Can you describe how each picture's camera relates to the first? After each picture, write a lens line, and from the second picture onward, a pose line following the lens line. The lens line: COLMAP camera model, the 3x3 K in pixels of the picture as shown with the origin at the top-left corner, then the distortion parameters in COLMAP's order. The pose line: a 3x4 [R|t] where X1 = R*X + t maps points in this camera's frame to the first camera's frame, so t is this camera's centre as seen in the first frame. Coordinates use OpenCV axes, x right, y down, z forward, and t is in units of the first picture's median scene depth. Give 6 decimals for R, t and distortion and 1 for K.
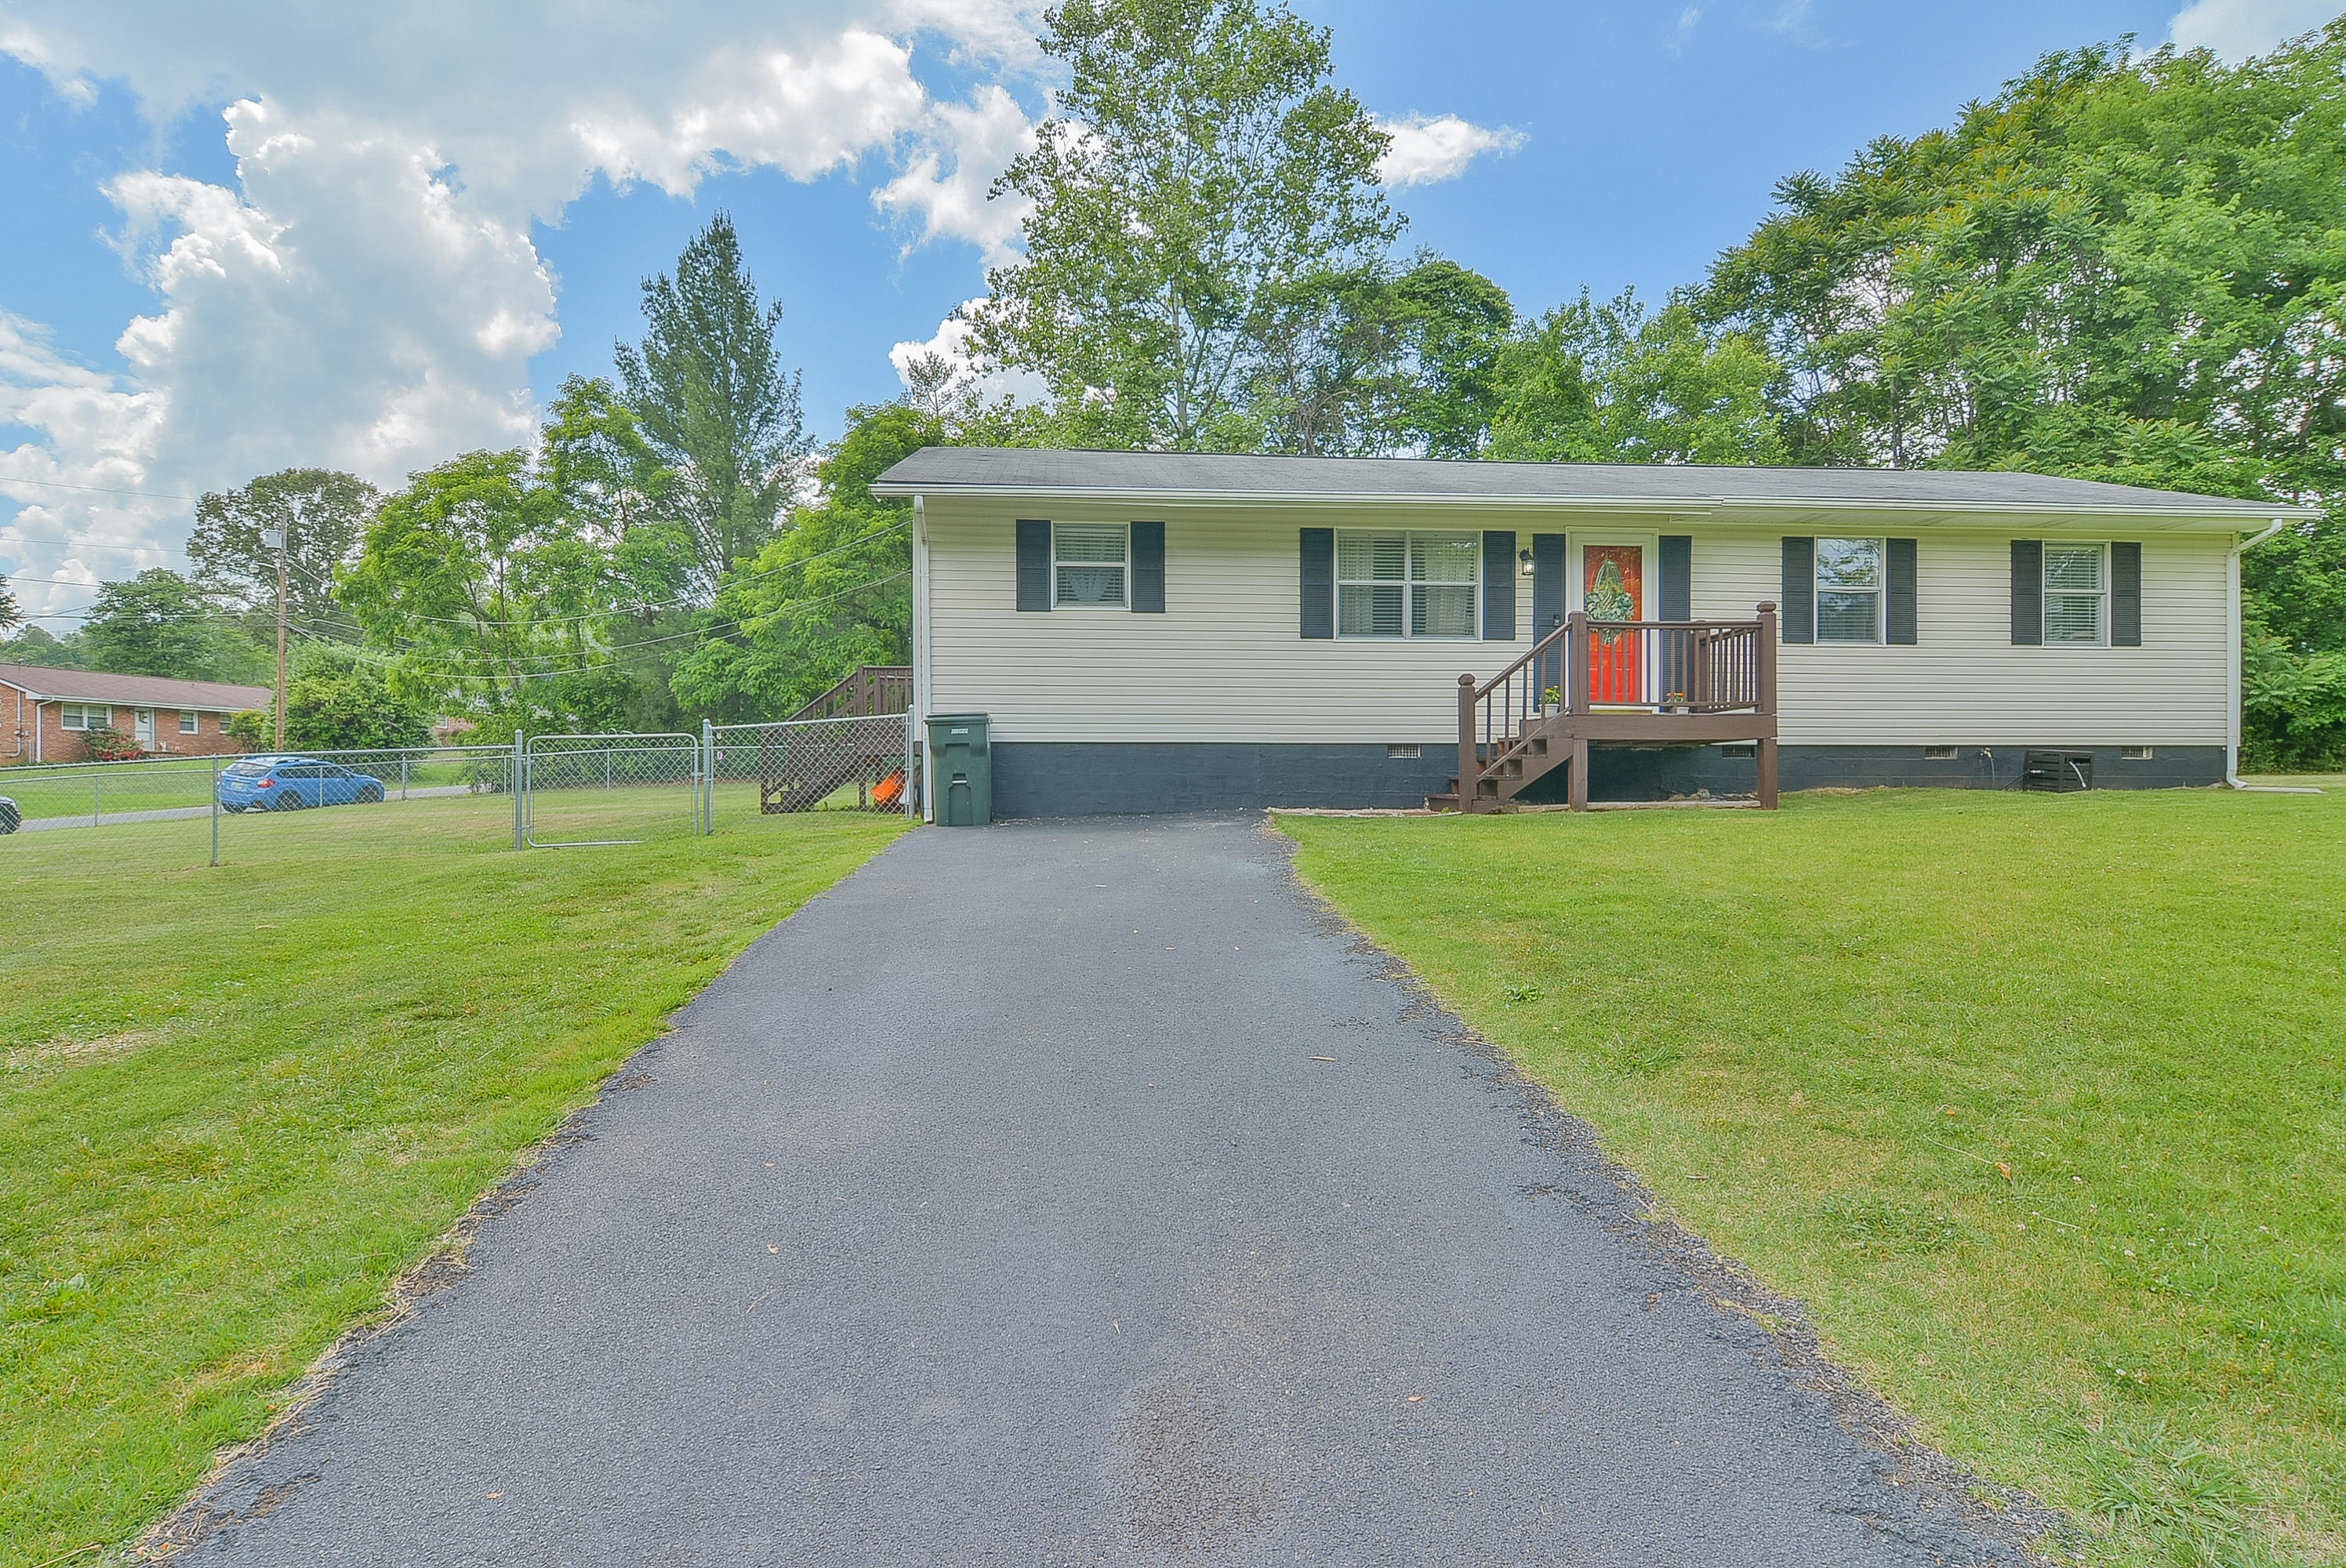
lens RADIAL K [[1285.0, 0, 1174.8], [0, 1285.0, 796.0], [0, 0, 1]] dist [-0.003525, -0.000278]
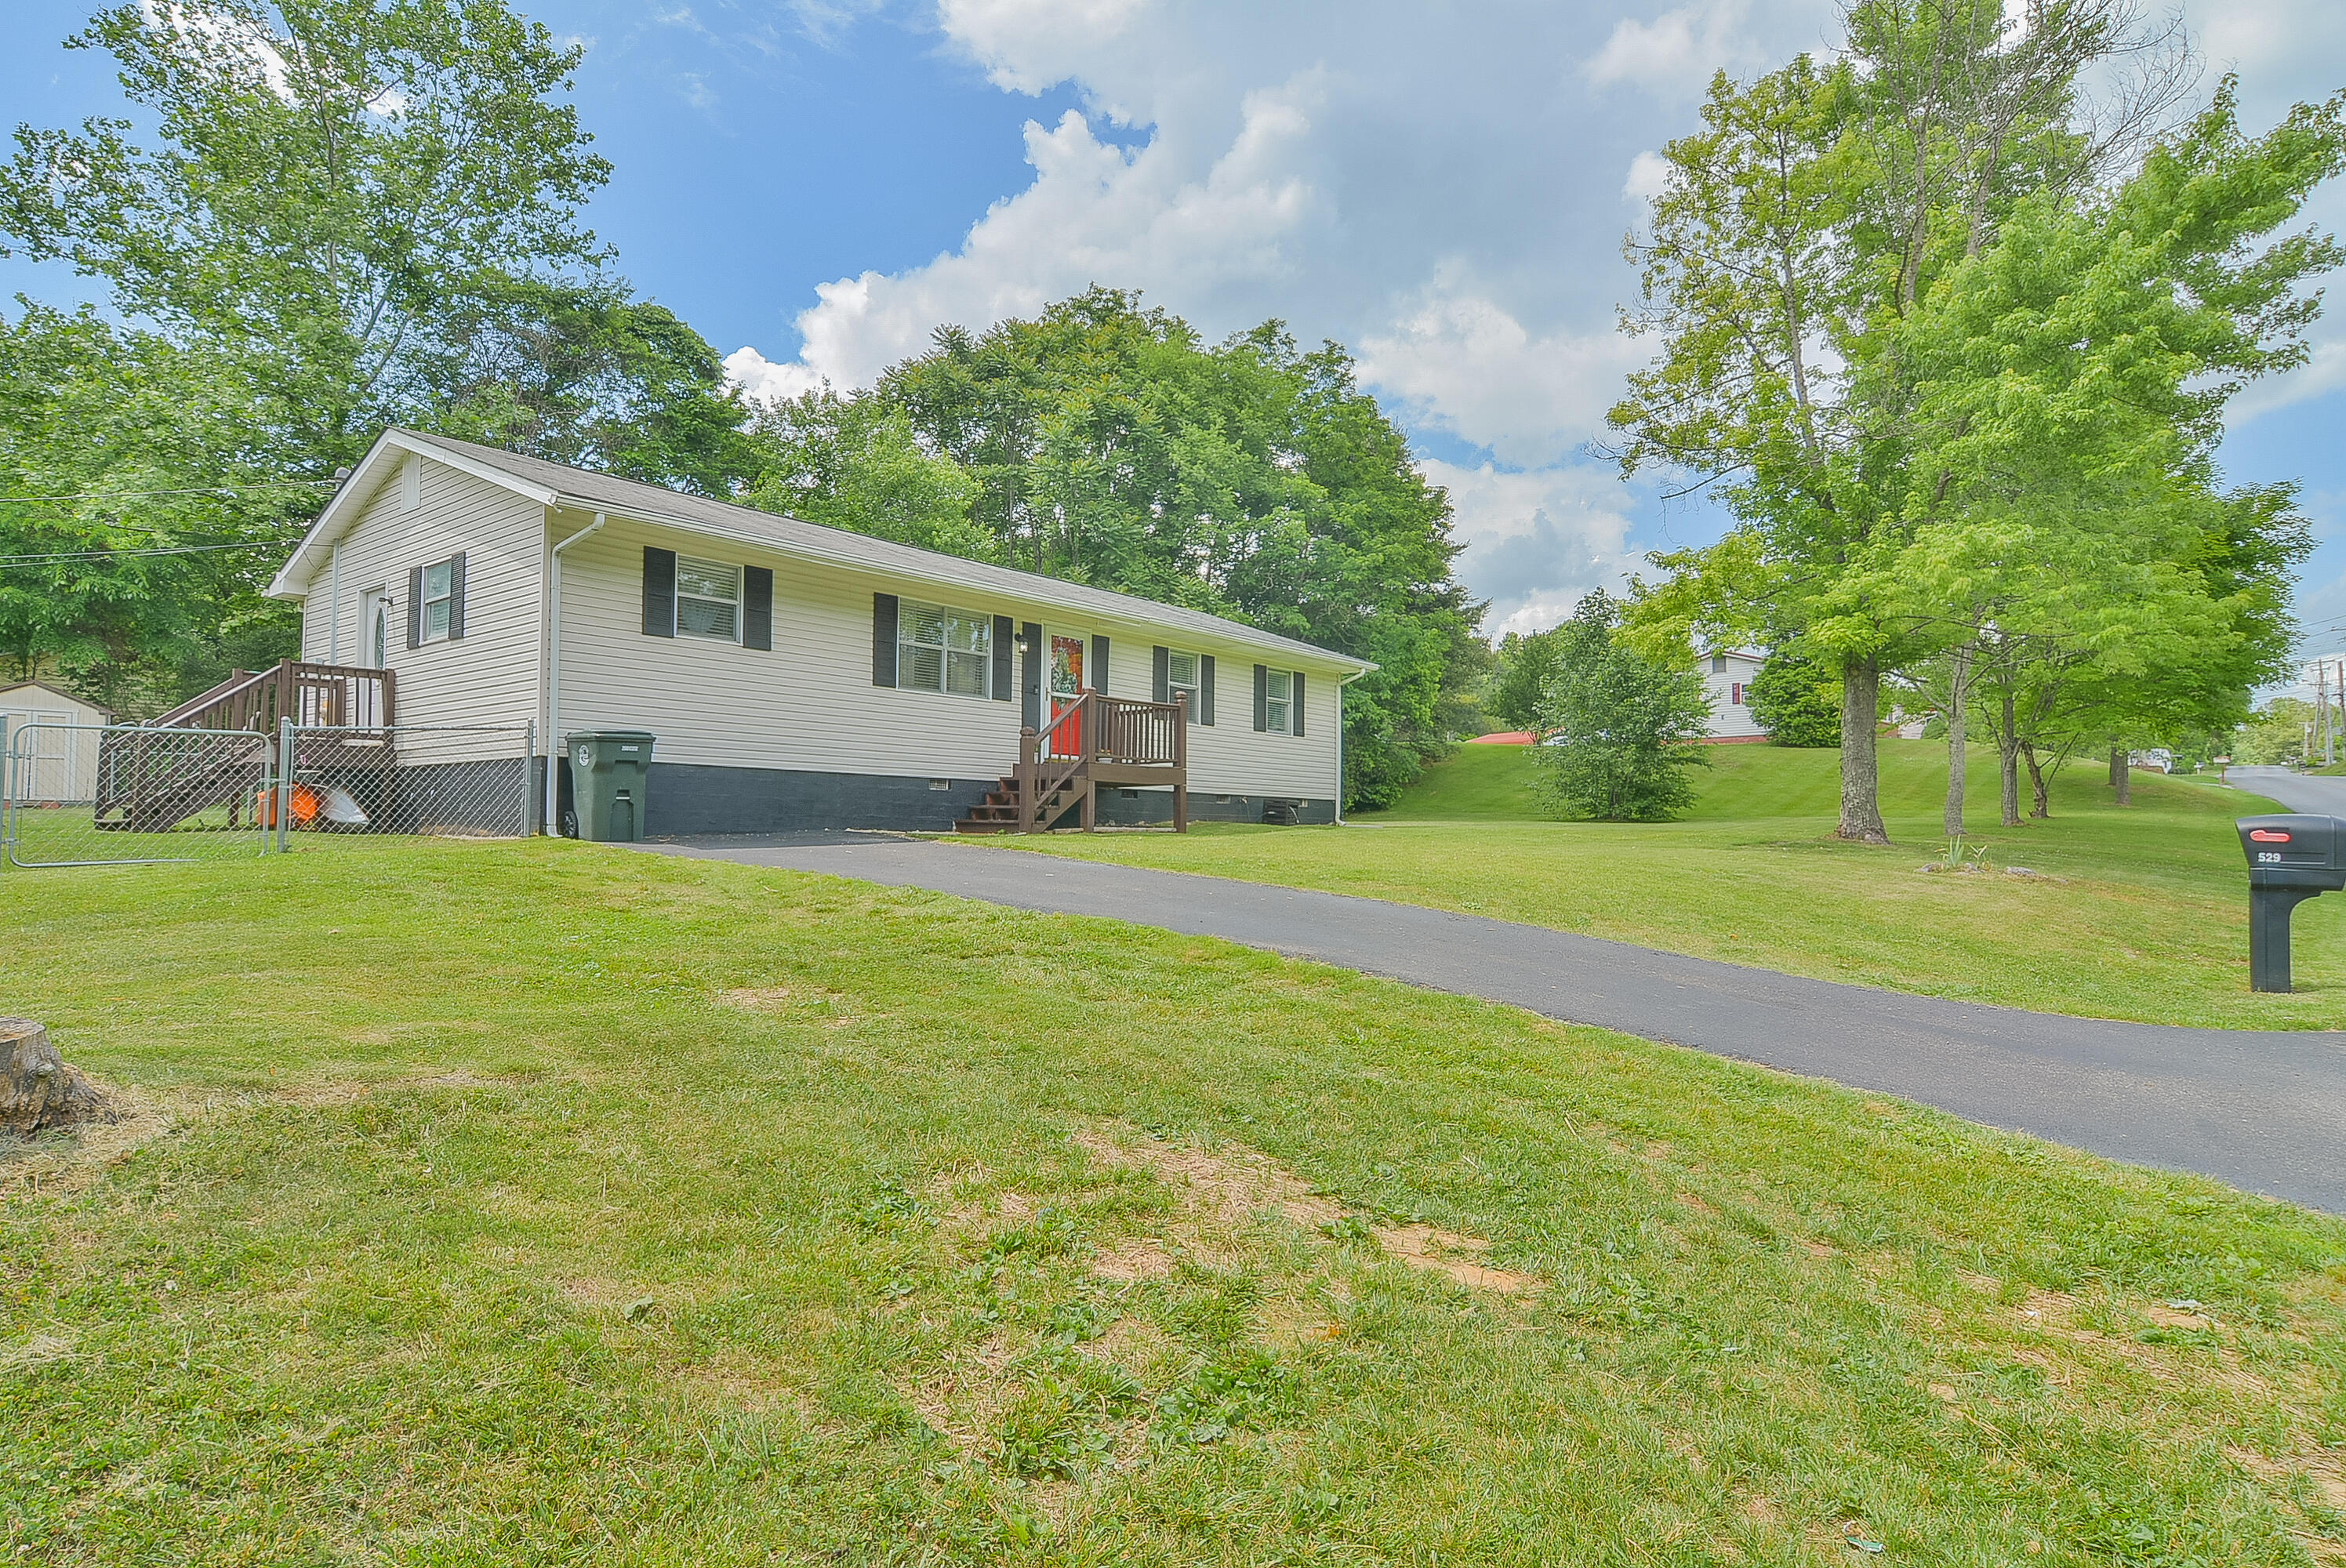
lens RADIAL K [[1285.0, 0, 1180.5], [0, 1285.0, 782.4], [0, 0, 1]] dist [-0.003525, -0.000278]
pose [[0.700040, 0.039110, 0.713032, -0.531546], [-0.009840, 0.998933, -0.045131, 0.016049], [-0.714036, 0.024577, 0.699677, -0.023009]]
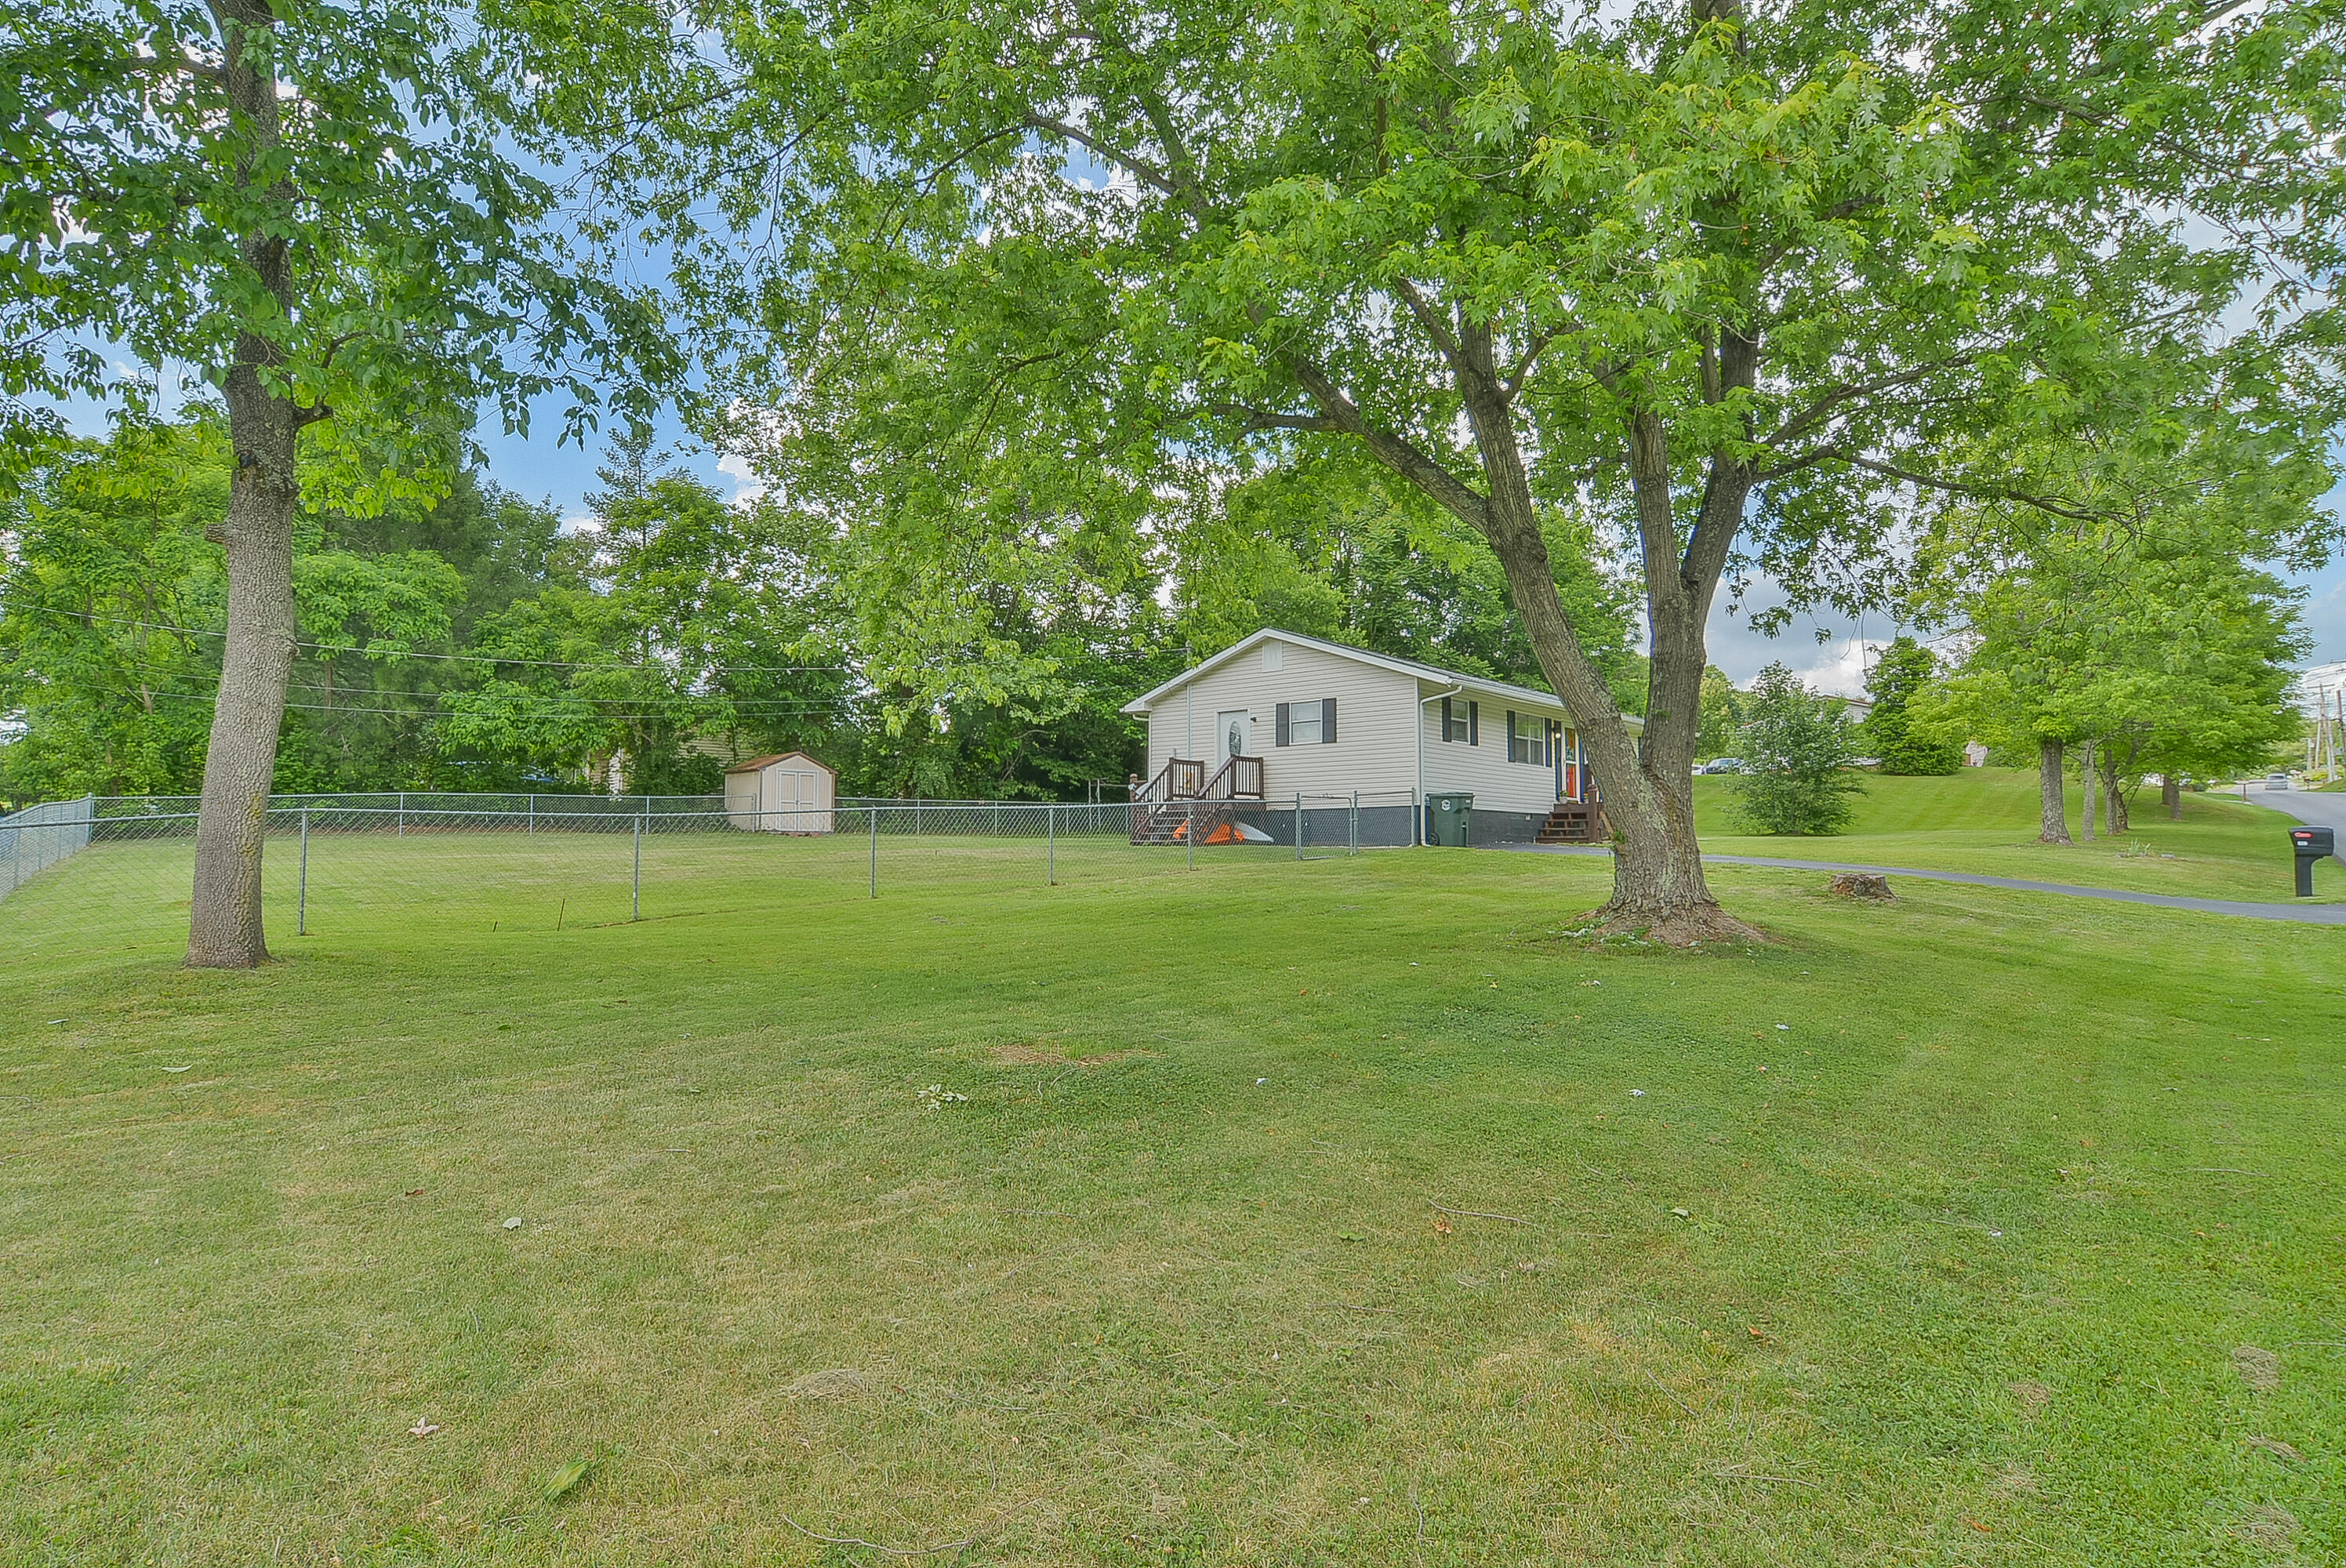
lens RADIAL K [[1285.0, 0, 1165.4], [0, 1285.0, 781.7], [0, 0, 1]] dist [-0.003525, -0.000278]
pose [[0.705604, 0.043972, 0.707241, -1.758399], [0.000270, 0.998056, -0.062322, 0.040268], [-0.708606, 0.044165, 0.704221, -0.083378]]
